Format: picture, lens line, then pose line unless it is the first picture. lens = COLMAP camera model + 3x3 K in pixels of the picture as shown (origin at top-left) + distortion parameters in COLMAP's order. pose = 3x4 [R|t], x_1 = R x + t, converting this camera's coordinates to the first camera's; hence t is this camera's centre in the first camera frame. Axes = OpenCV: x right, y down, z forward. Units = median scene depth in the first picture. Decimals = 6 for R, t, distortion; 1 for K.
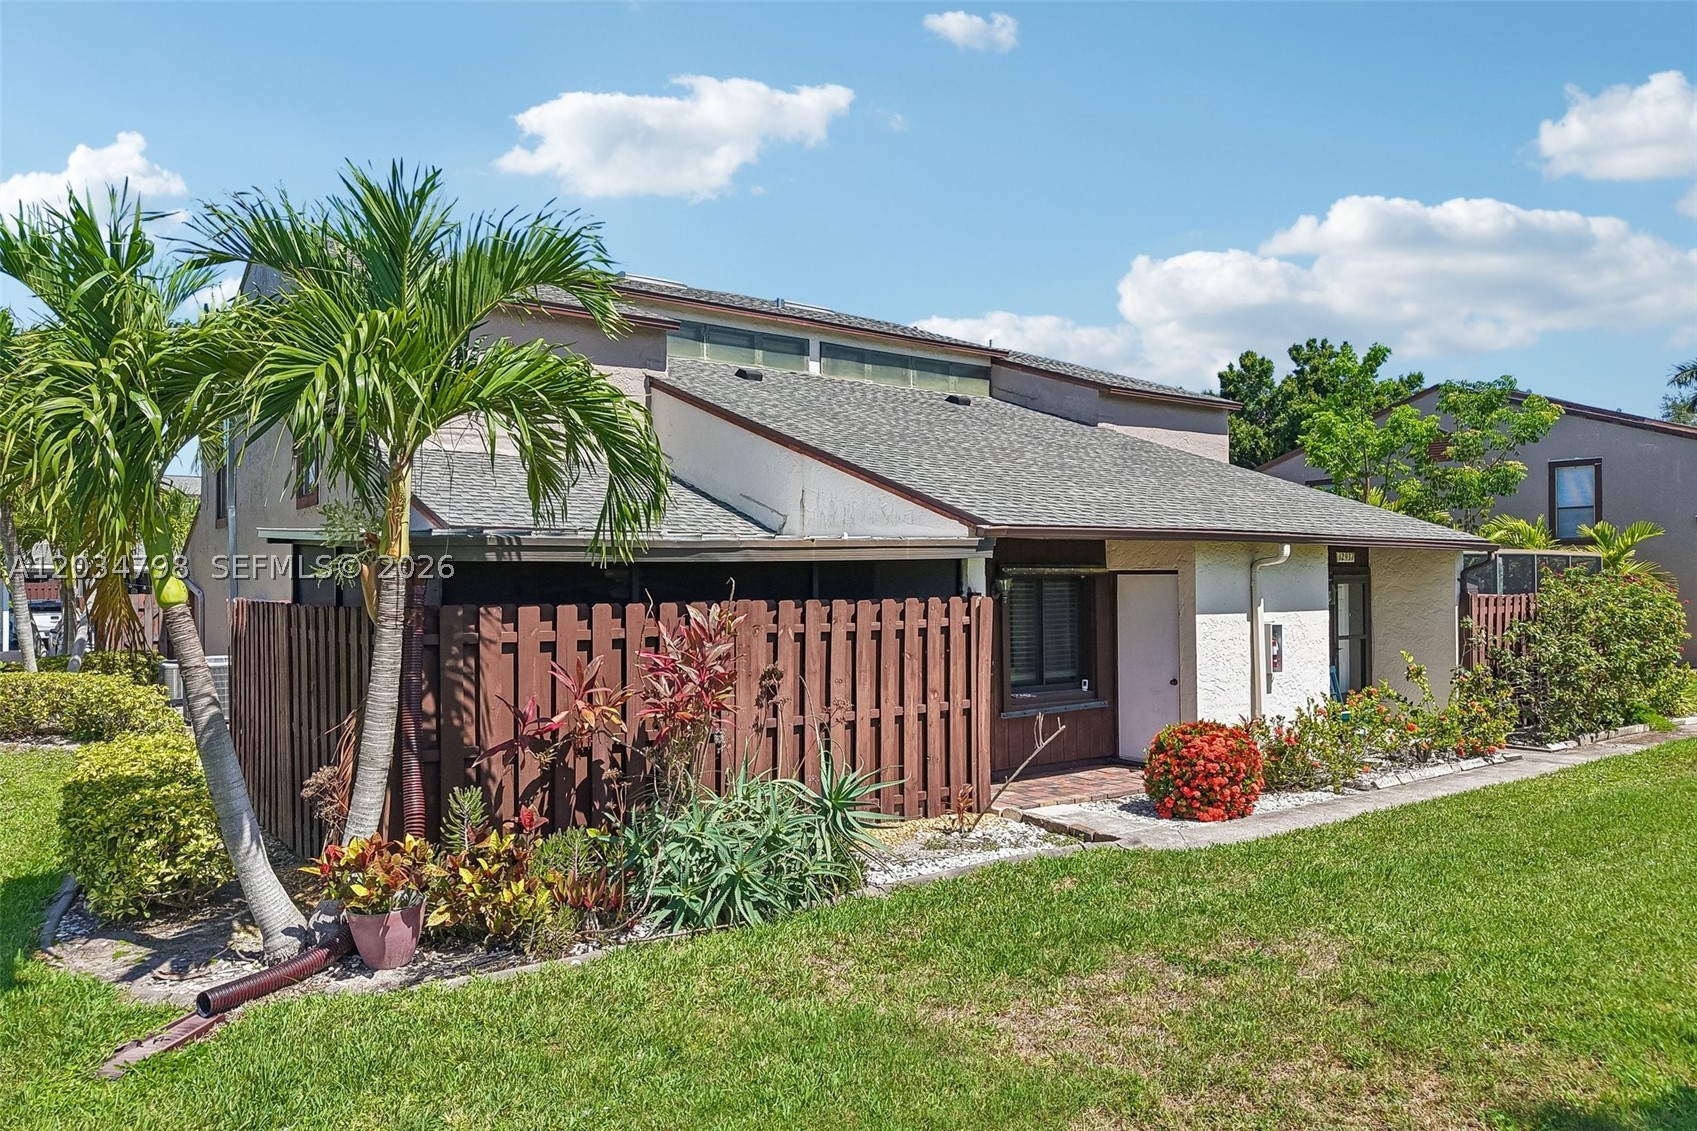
lens RADIAL K [[1141.2, 0, 842.2], [0, 1141.2, 590.2], [0, 0, 1]] dist [0.015284, -0.002109]
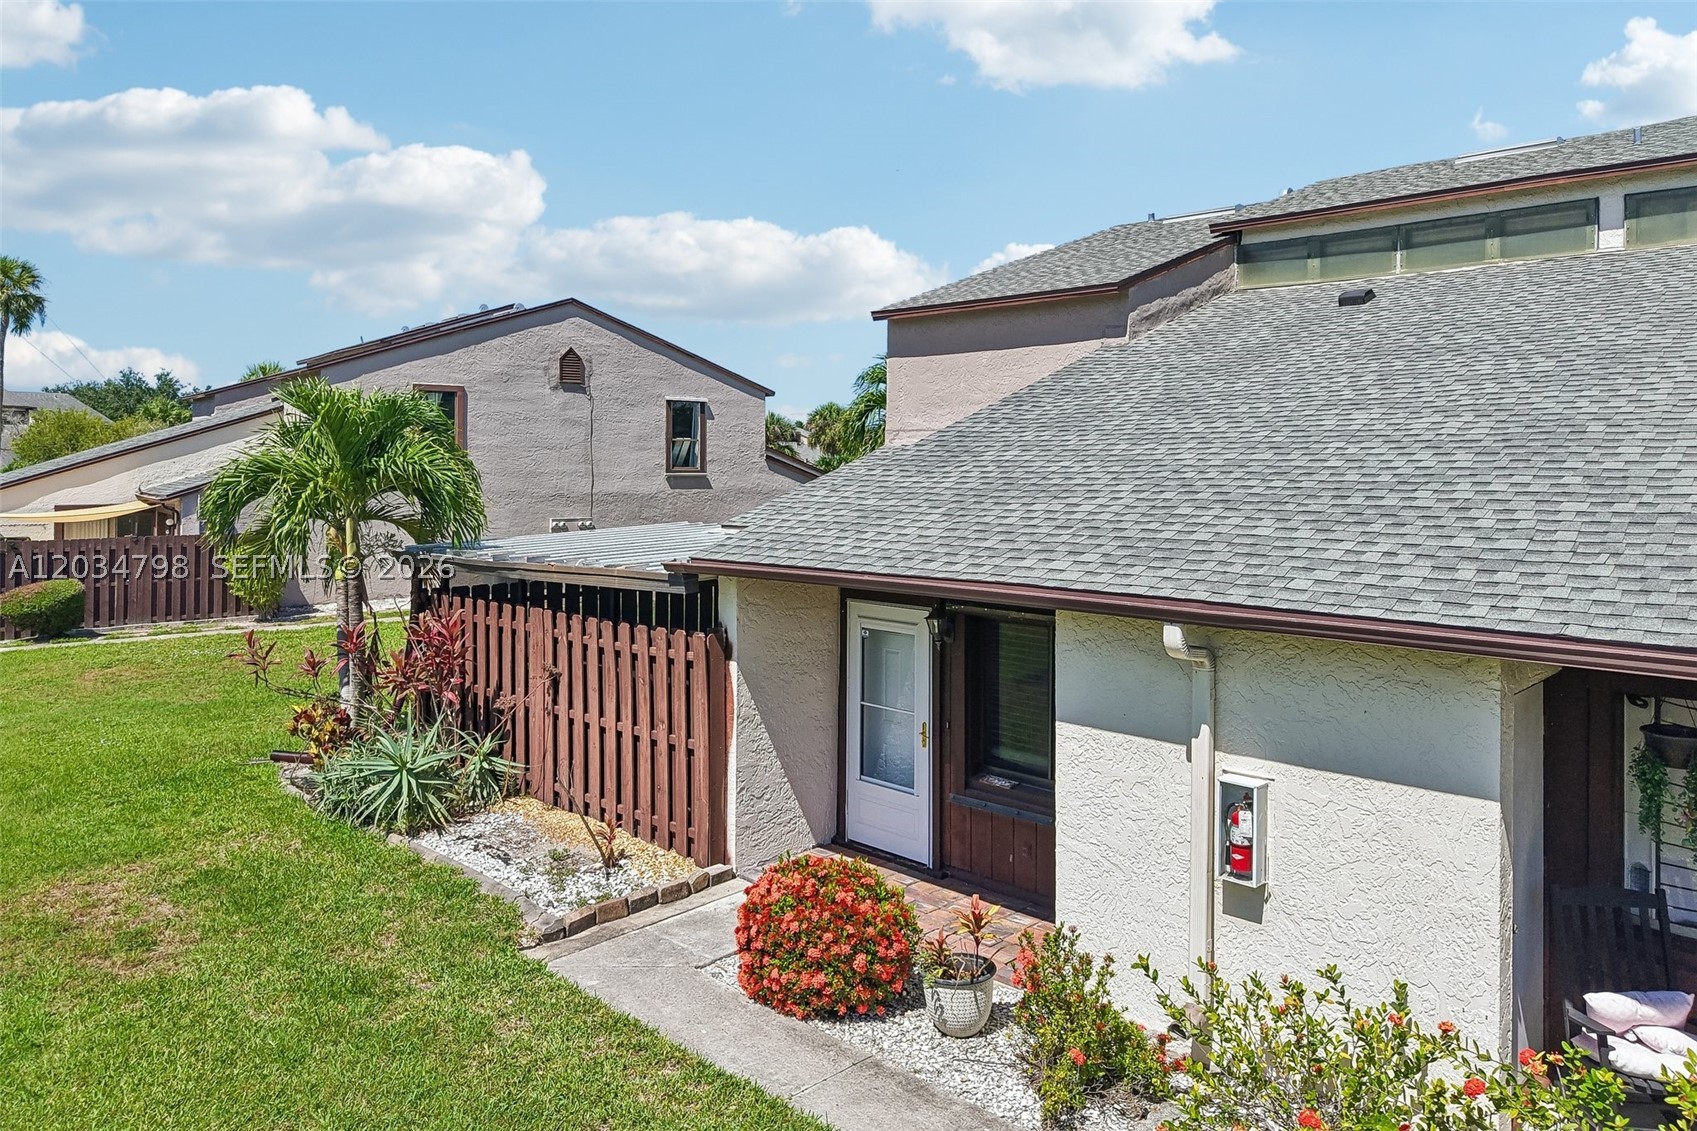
lens RADIAL K [[1179.4, 0, 826.2], [0, 1179.4, 473.2], [0, 0, 1]] dist [0.055229, -0.063227]
pose [[0.153307, 0.011140, -0.988116, 1.094542], [-0.010989, 0.999894, 0.009568, -0.137054], [0.988117, 0.009391, 0.153413, 0.947925]]
